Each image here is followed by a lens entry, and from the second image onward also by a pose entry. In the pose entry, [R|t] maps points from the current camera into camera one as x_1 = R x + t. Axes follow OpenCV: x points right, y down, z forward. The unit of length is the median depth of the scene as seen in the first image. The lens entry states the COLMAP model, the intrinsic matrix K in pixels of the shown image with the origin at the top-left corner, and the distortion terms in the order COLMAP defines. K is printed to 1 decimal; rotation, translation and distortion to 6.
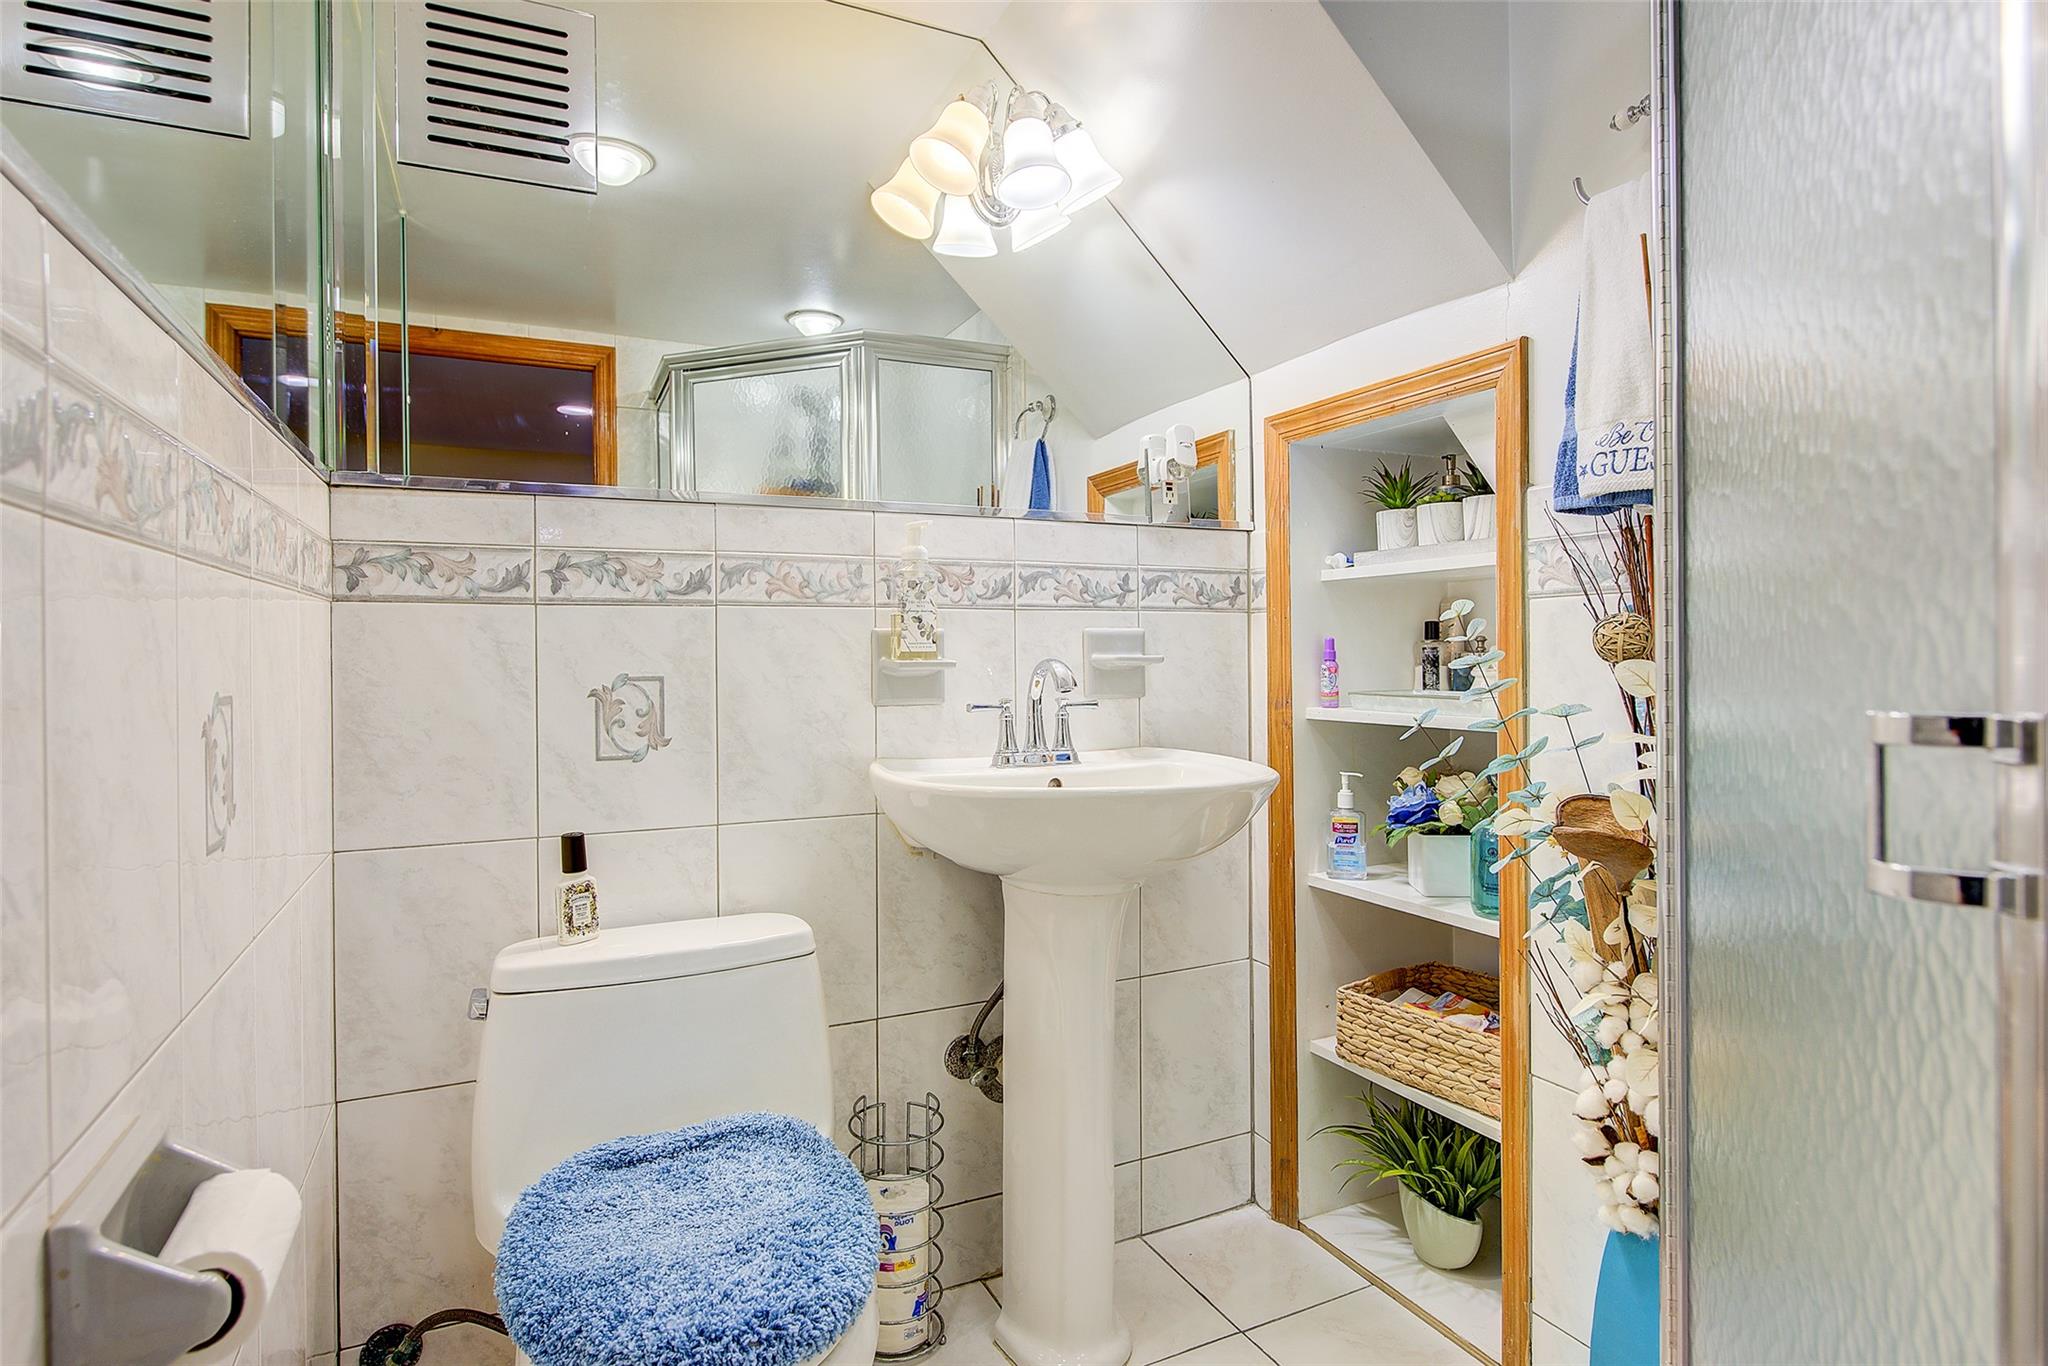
lens RADIAL K [[1102.0, 0, 1005.8], [0, 1102.0, 662.0], [0, 0, 1]] dist [-0.002467, 0.000169]
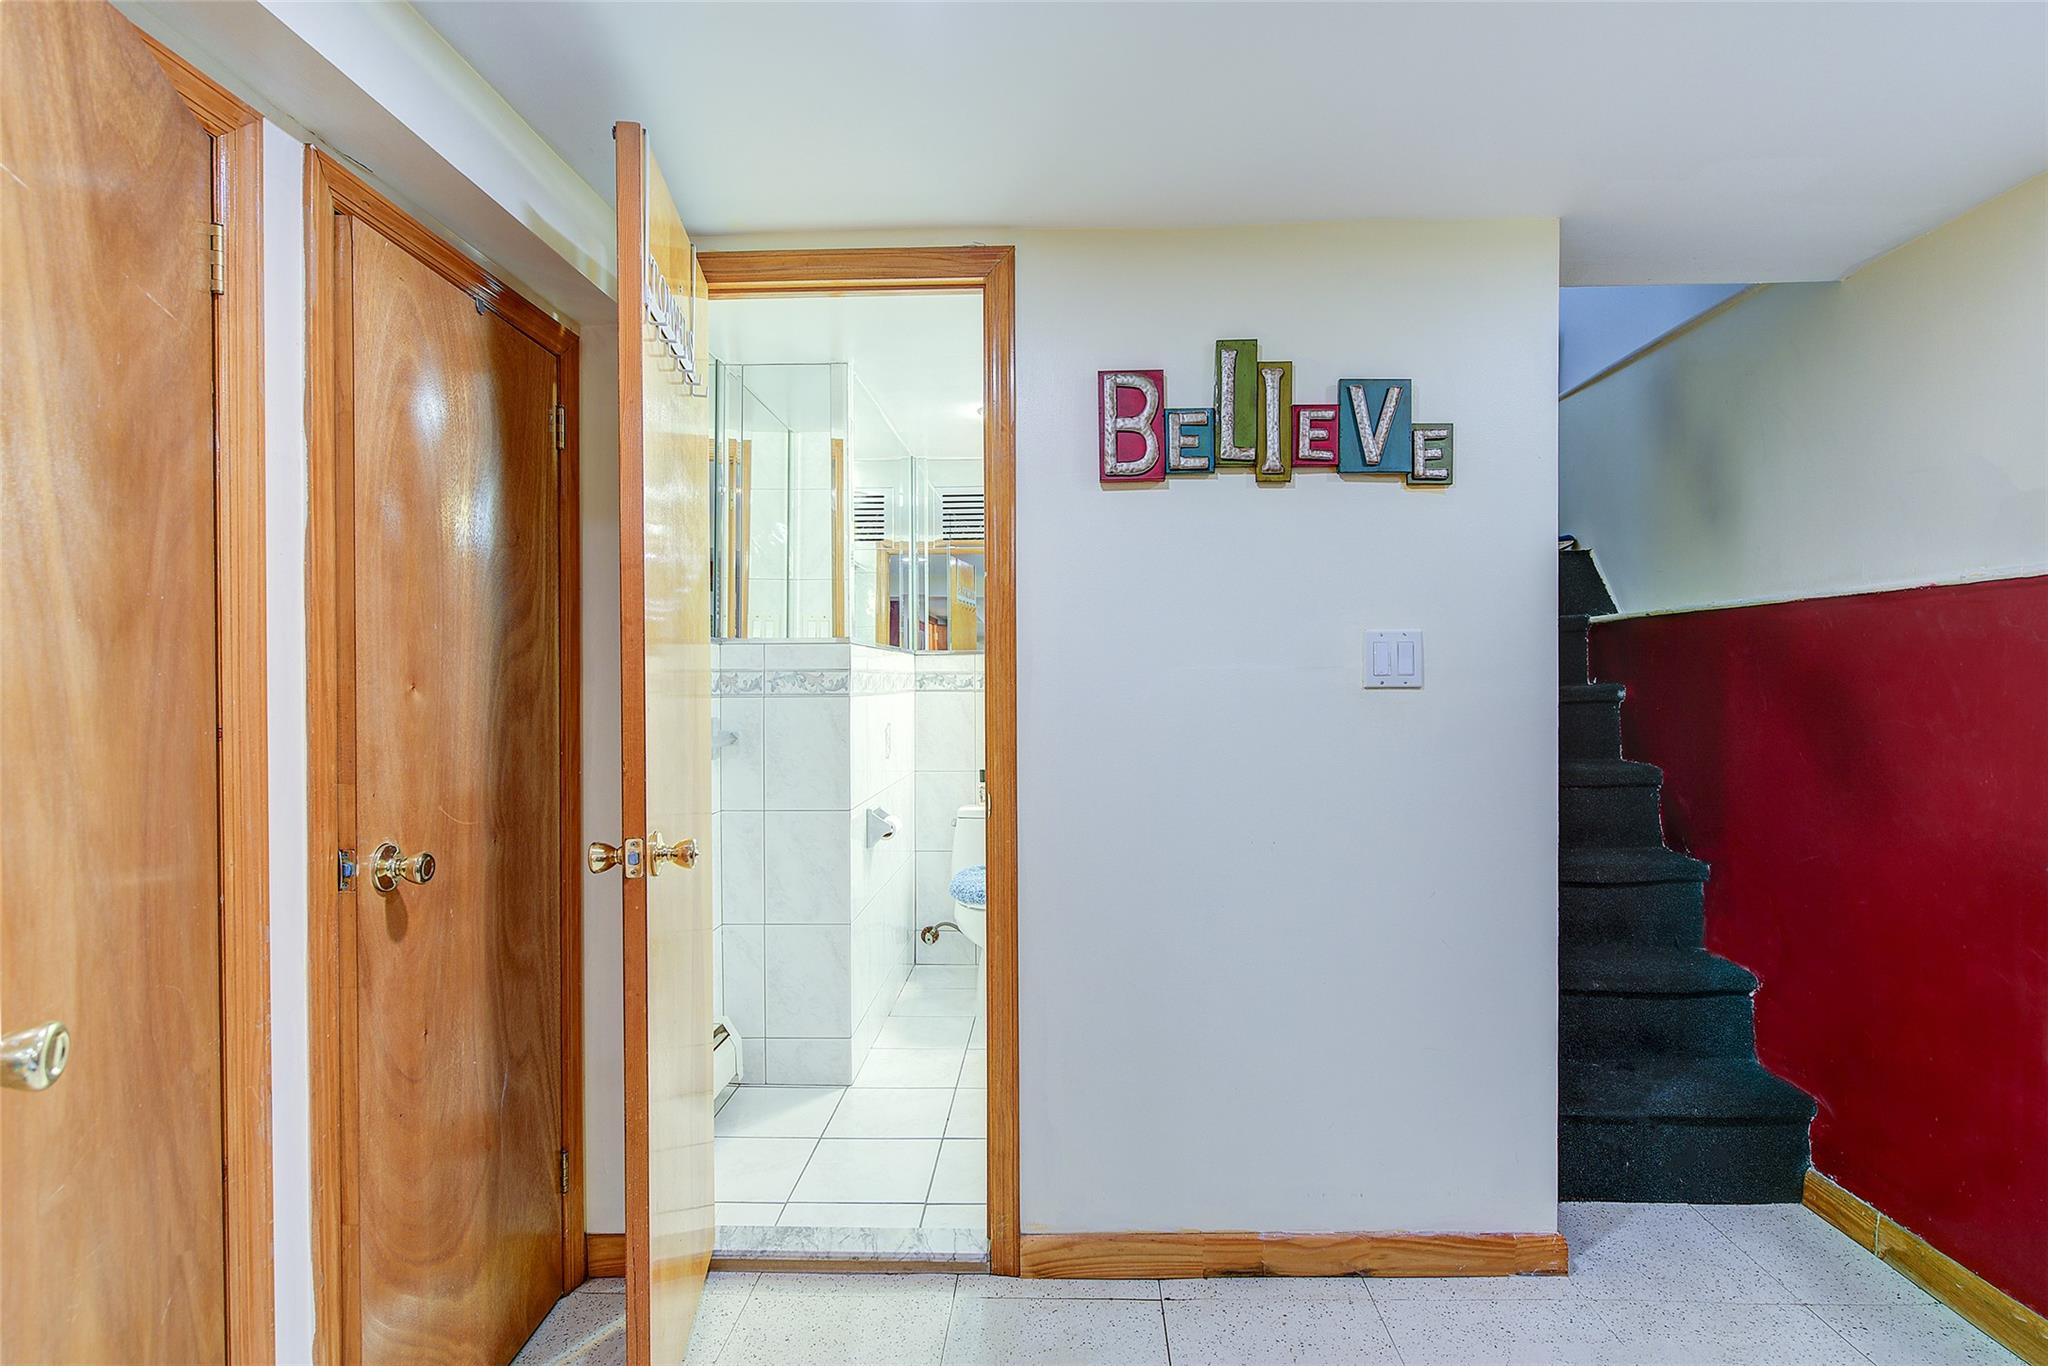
lens RADIAL K [[1033.3, 0, 1009.4], [0, 1033.3, 690.3], [0, 0, 1]] dist [-0.002805, 0.000303]
pose [[0.890376, 0.006720, -0.455176, 0.787276], [-0.007948, 0.999968, -0.000784, -0.048238], [0.455156, 0.004315, 0.890401, -1.221426]]
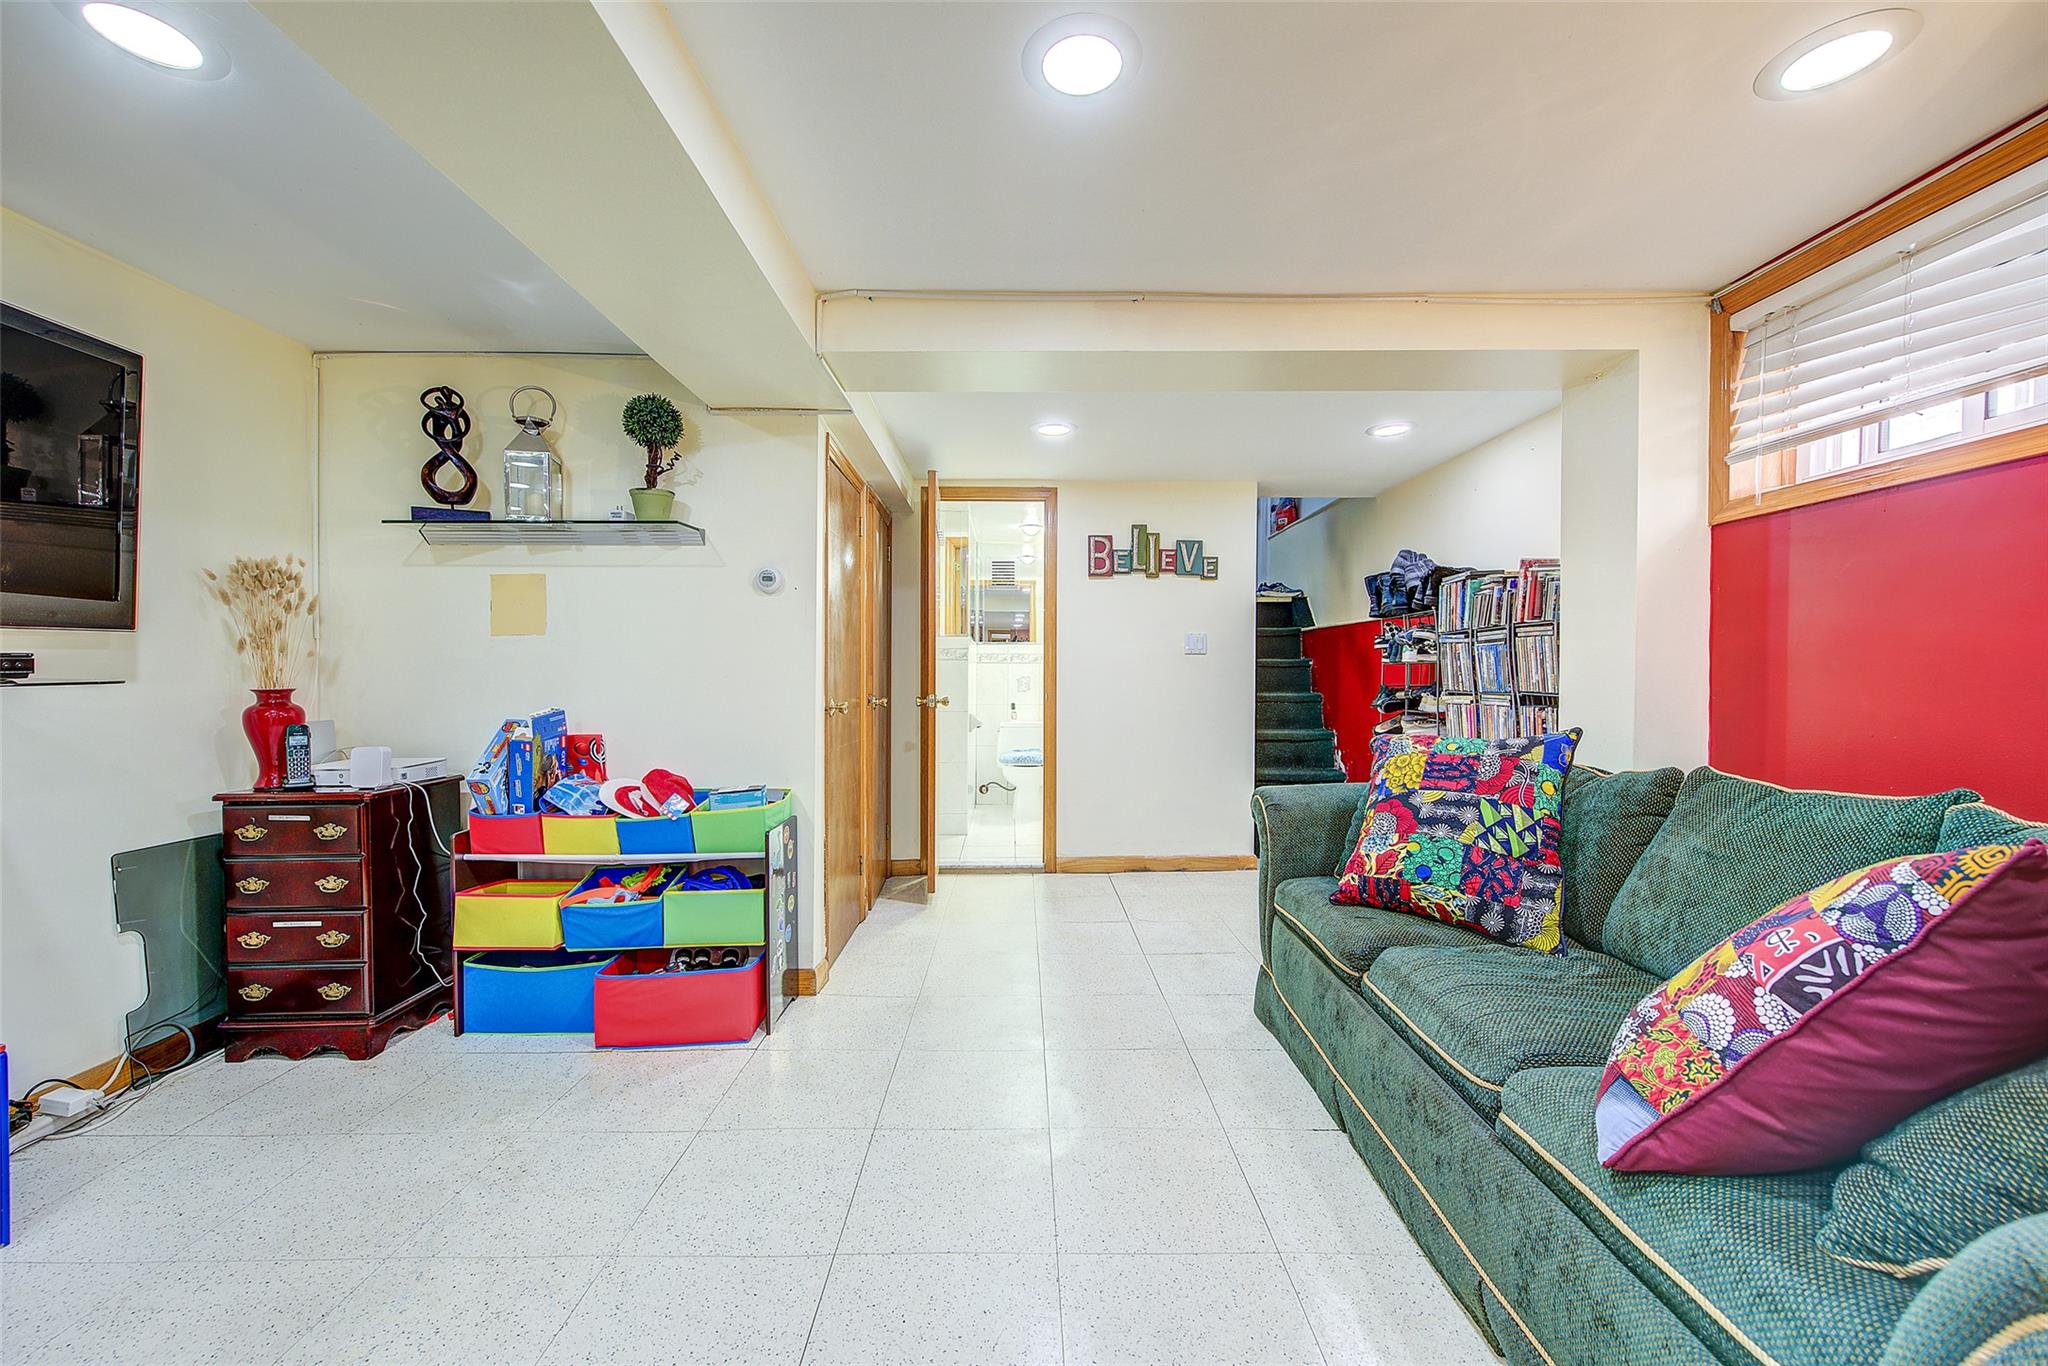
lens RADIAL K [[803.8, 0, 1013.5], [0, 803.8, 686.3], [0, 0, 1]] dist [-0.003738, -0.001333]
pose [[0.912300, 0.015584, -0.409227, 1.129758], [-0.014709, 0.999878, 0.005286, 0.036216], [0.409259, 0.001197, 0.912417, -2.415480]]
